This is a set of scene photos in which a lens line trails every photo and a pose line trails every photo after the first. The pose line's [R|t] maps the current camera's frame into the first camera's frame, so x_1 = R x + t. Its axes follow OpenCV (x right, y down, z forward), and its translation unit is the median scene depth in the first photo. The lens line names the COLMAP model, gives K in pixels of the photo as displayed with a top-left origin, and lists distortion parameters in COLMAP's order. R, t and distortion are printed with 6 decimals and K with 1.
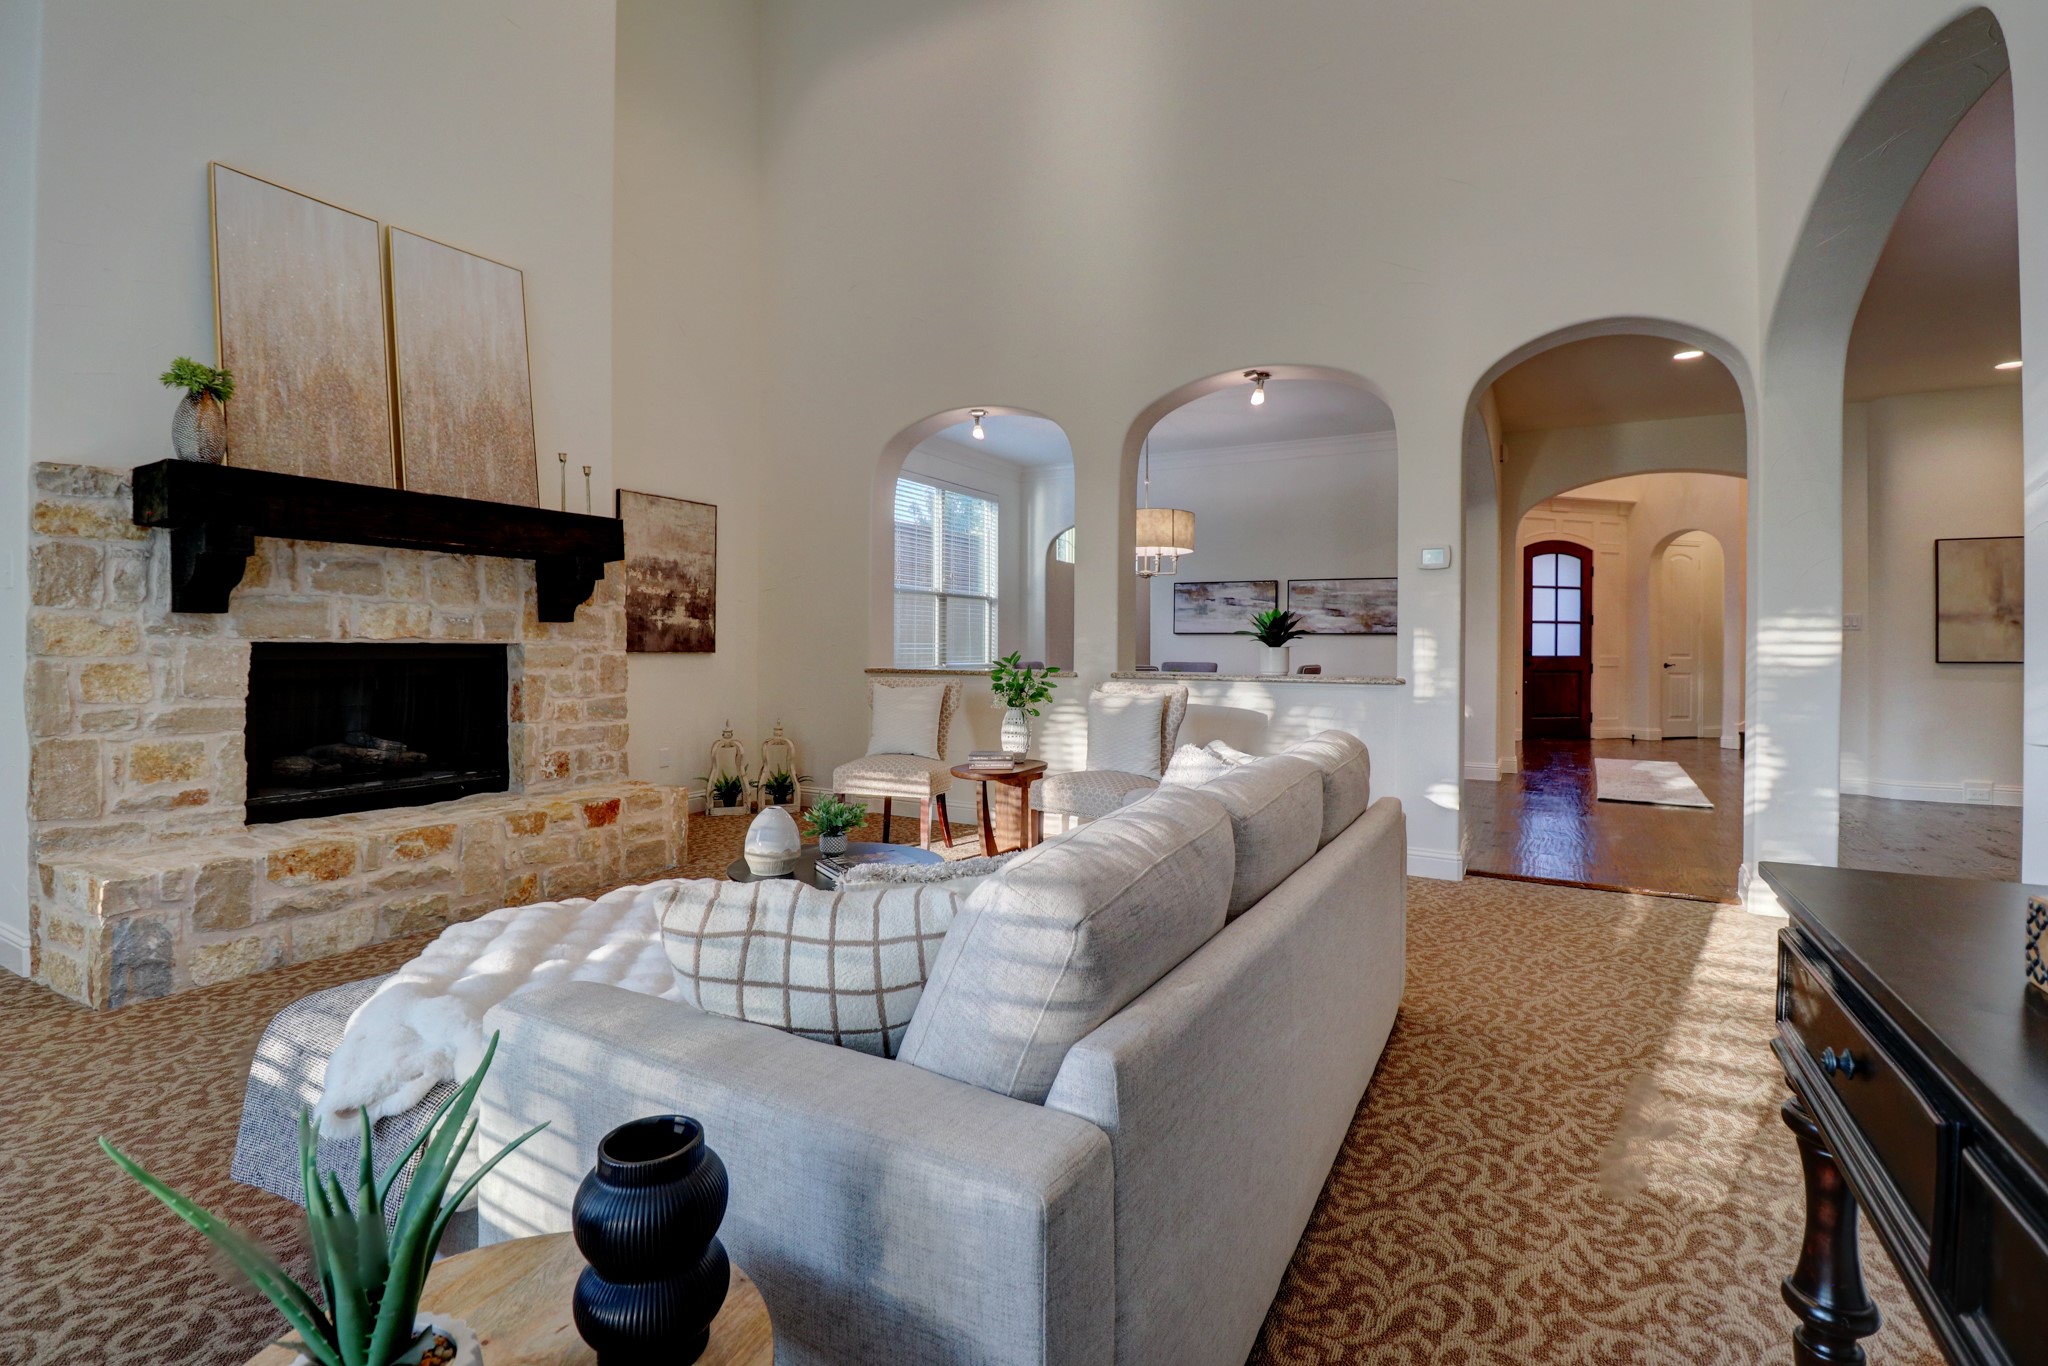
lens RADIAL K [[940.6, 0, 1015.8], [0, 940.6, 650.9], [0, 0, 1]] dist [-0.002795, -0.011614]
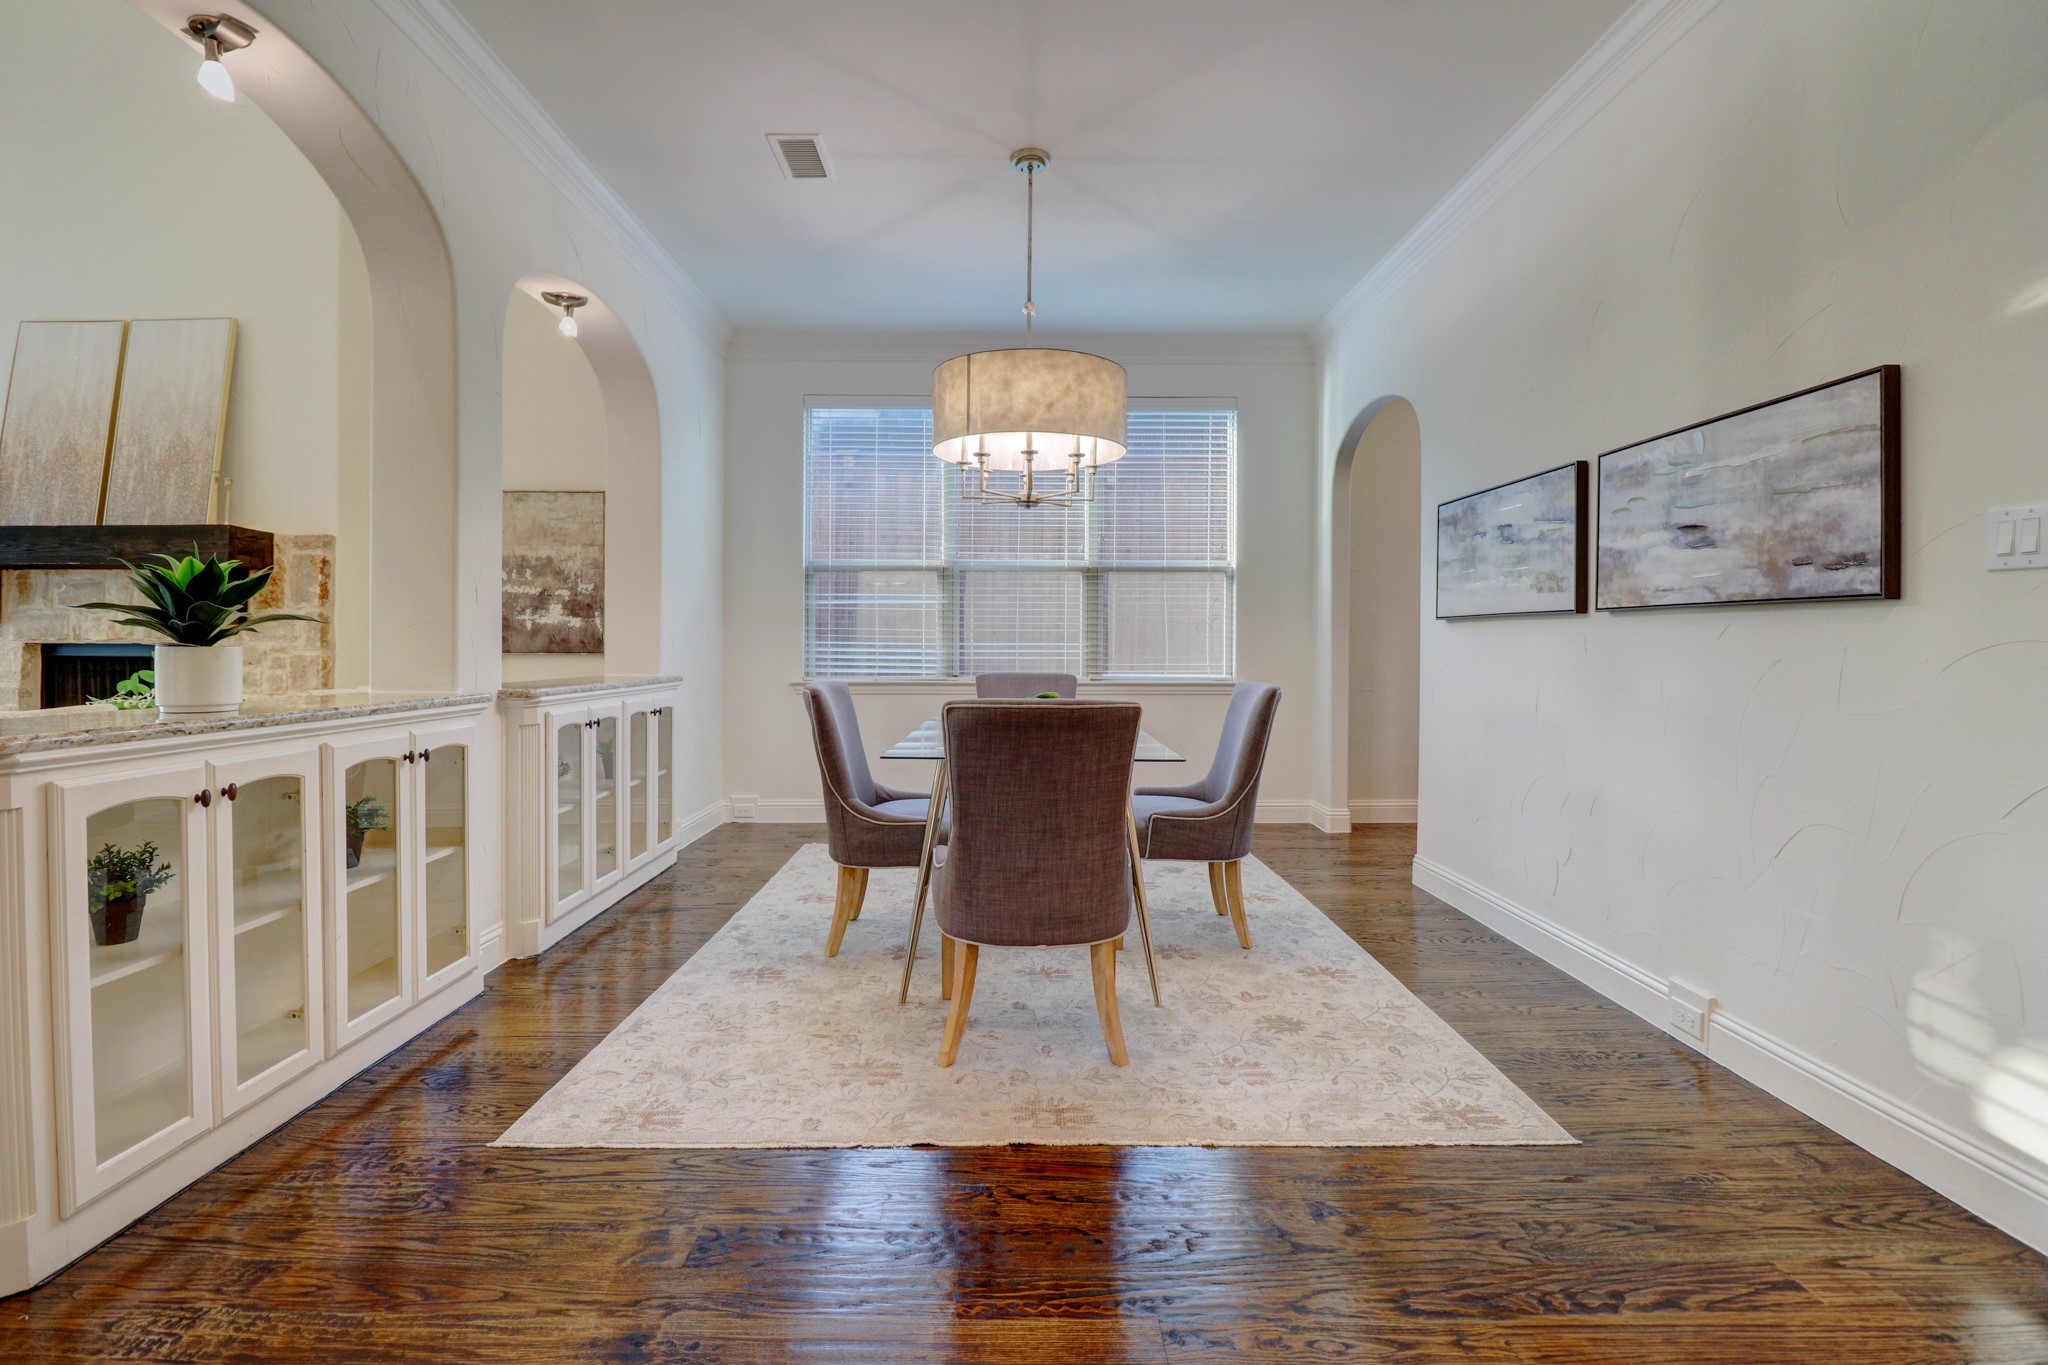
lens RADIAL K [[940.6, 0, 1018.8], [0, 940.6, 643.9], [0, 0, 1]] dist [-0.002795, -0.011614]
pose [[0.502334, -0.004404, -0.864663, 0.994879], [-0.006193, 0.999943, -0.008691, -0.004243], [0.864652, 0.009721, 0.502278, 1.346673]]
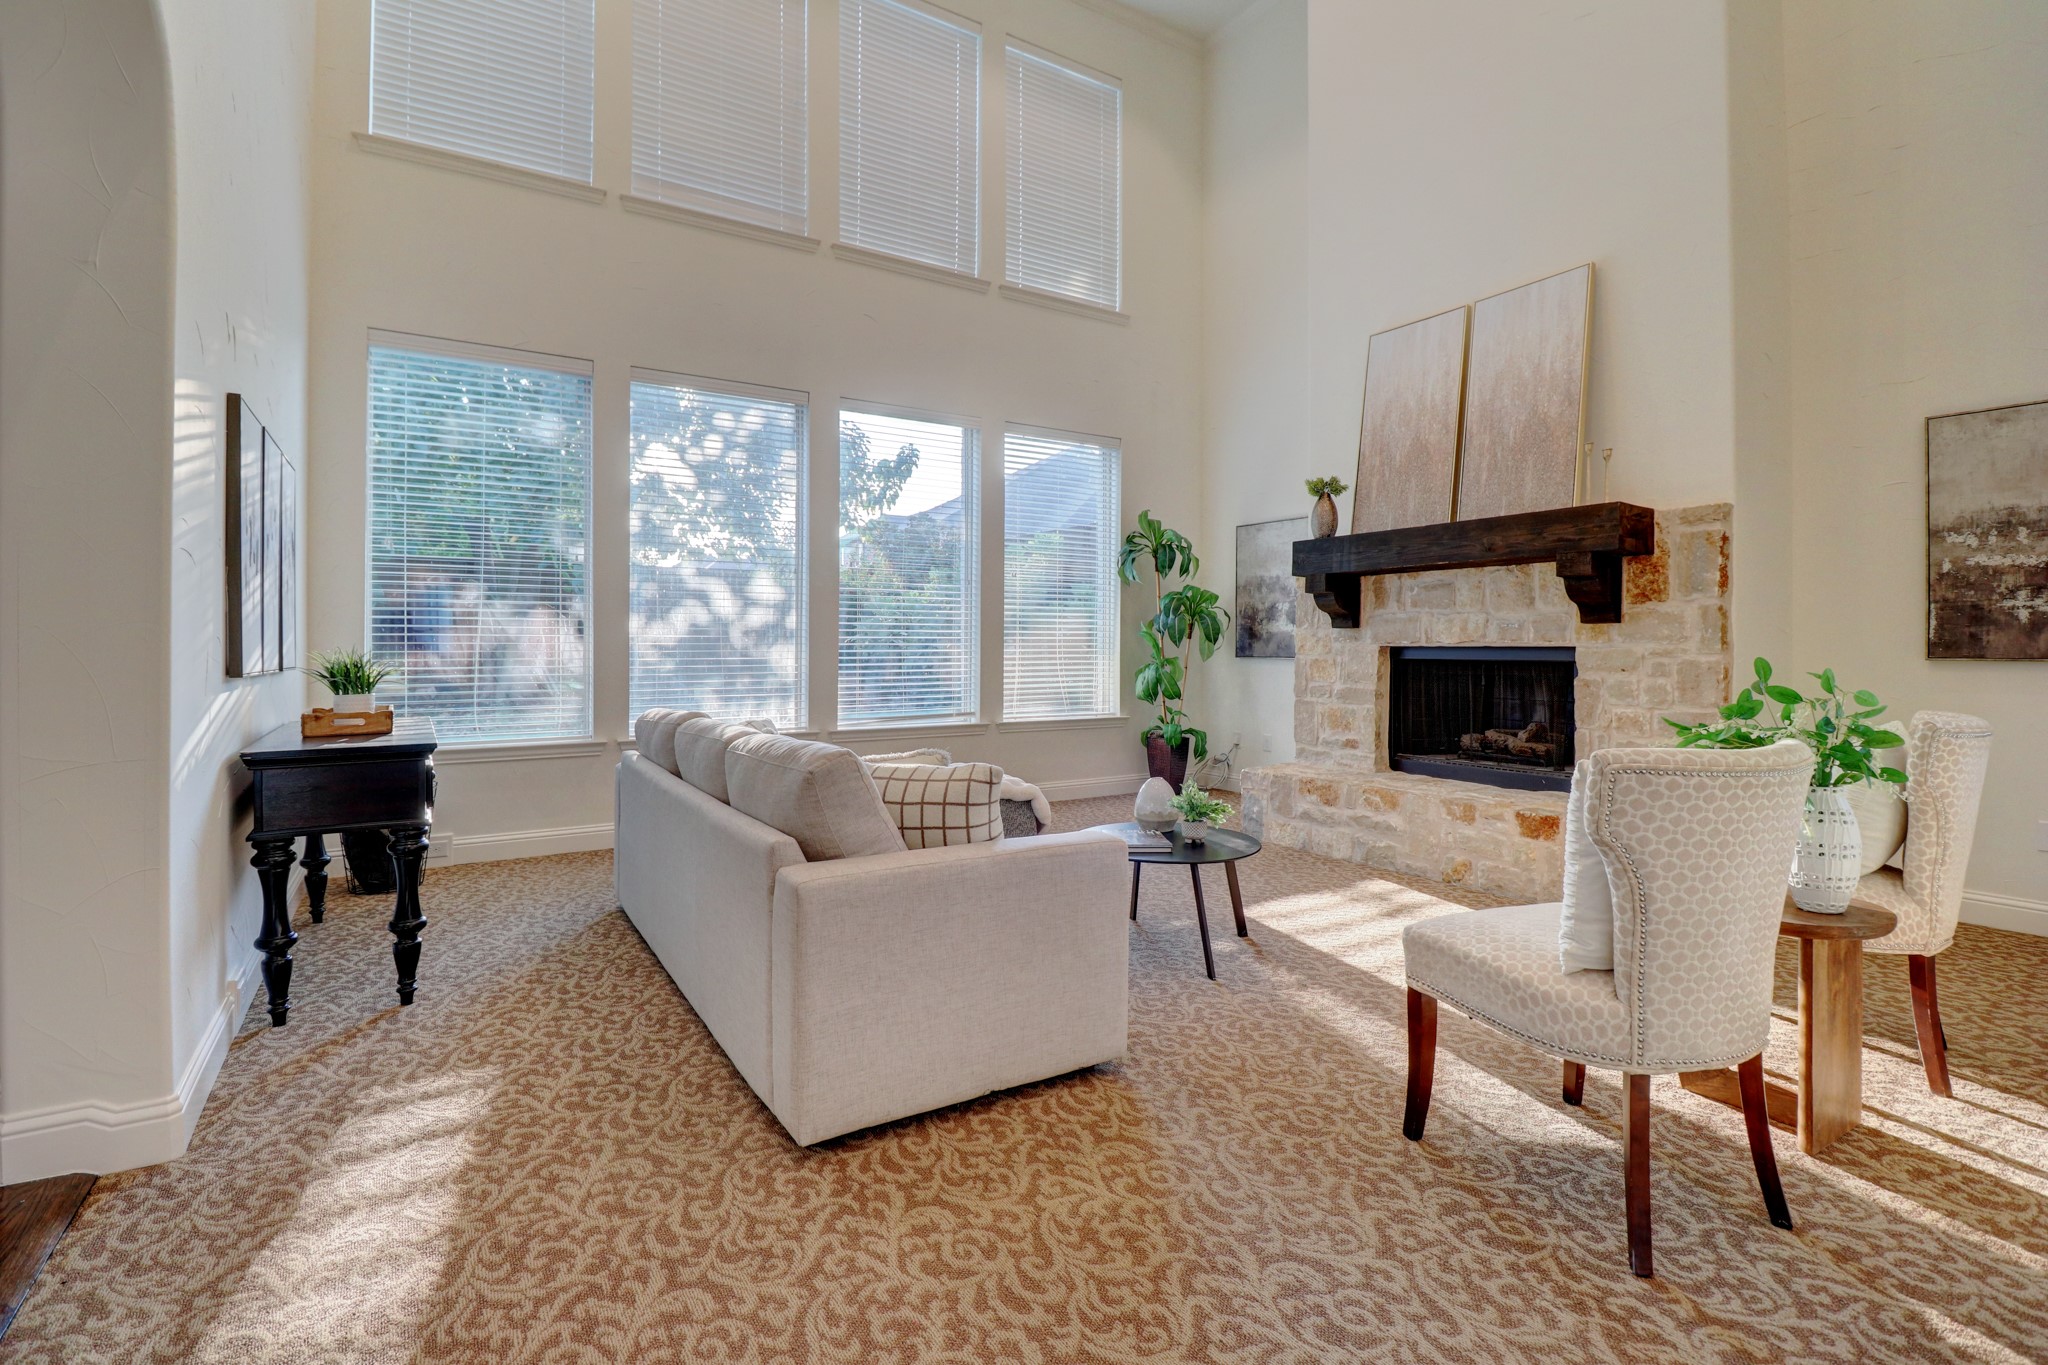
lens RADIAL K [[940.6, 0, 1020.1], [0, 940.6, 651.5], [0, 0, 1]] dist [-0.002795, -0.011614]
pose [[-0.471450, 0.000001, -0.881893, 0.646208], [-0.006953, 0.999969, 0.003718, -0.002289], [0.881866, 0.007885, -0.471435, 1.001814]]
